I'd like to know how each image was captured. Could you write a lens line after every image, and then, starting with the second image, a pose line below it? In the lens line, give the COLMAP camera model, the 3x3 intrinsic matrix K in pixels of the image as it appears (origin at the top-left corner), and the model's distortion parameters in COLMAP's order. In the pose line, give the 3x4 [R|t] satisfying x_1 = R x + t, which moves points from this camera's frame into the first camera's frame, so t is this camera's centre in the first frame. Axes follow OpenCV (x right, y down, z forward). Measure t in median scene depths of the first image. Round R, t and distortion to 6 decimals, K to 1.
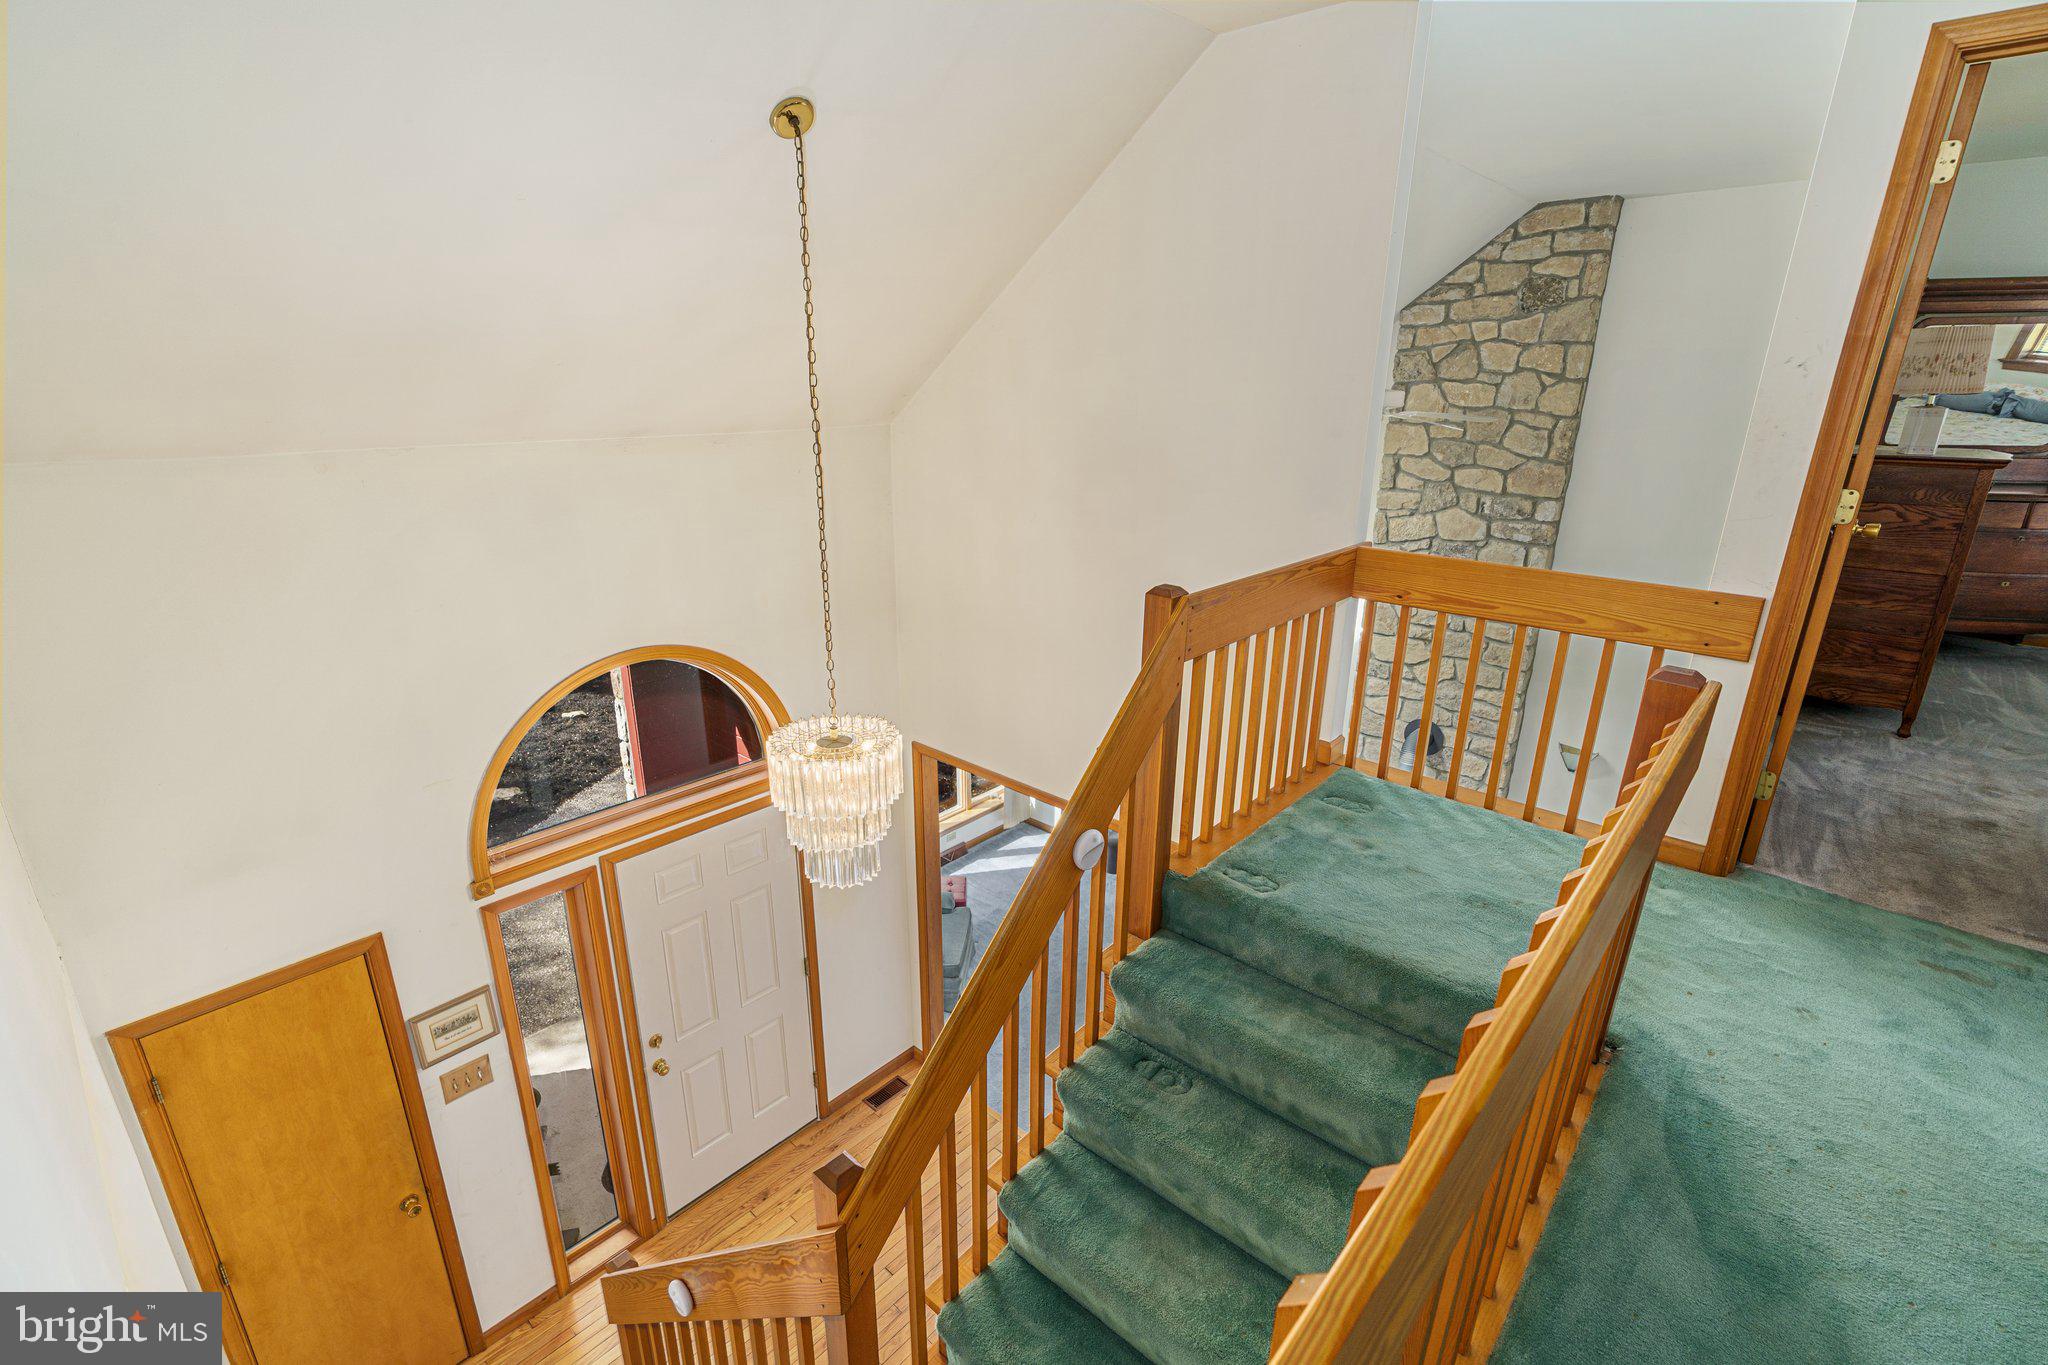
lens RADIAL K [[930.3, 0, 1017.5], [0, 930.3, 689.7], [0, 0, 1]] dist [-0.002097, -0.000267]
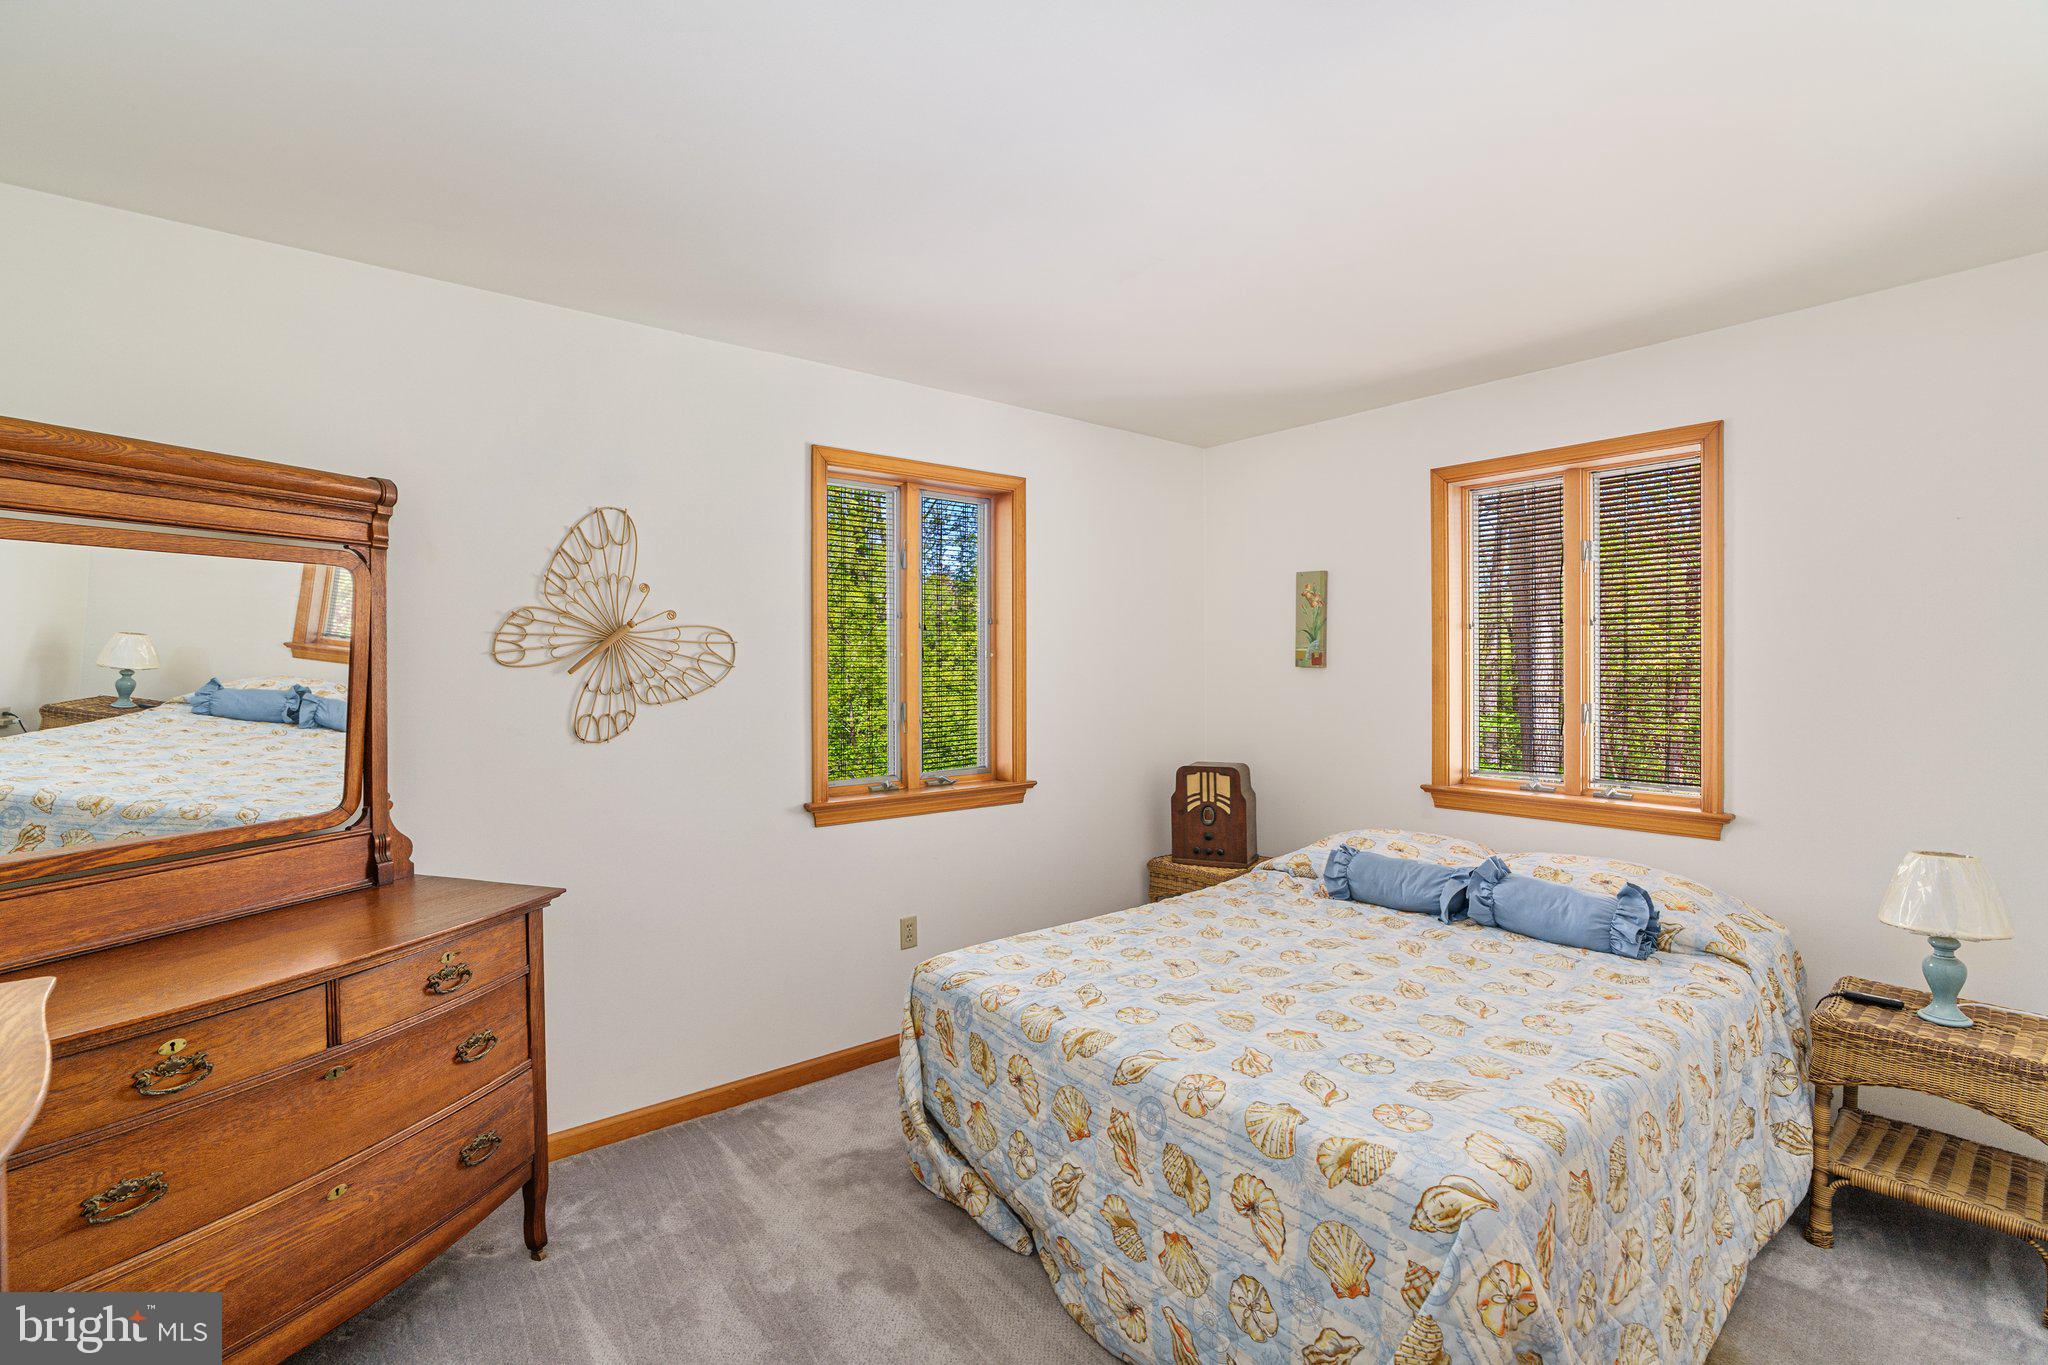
lens RADIAL K [[930.3, 0, 1017.5], [0, 930.3, 689.7], [0, 0, 1]] dist [-0.002097, -0.000267]
pose [[0.167612, -0.038012, 0.985120, 0.501367], [0.319596, 0.947386, -0.017821, -0.146394], [-0.932612, 0.317827, 0.170942, 0.408446]]
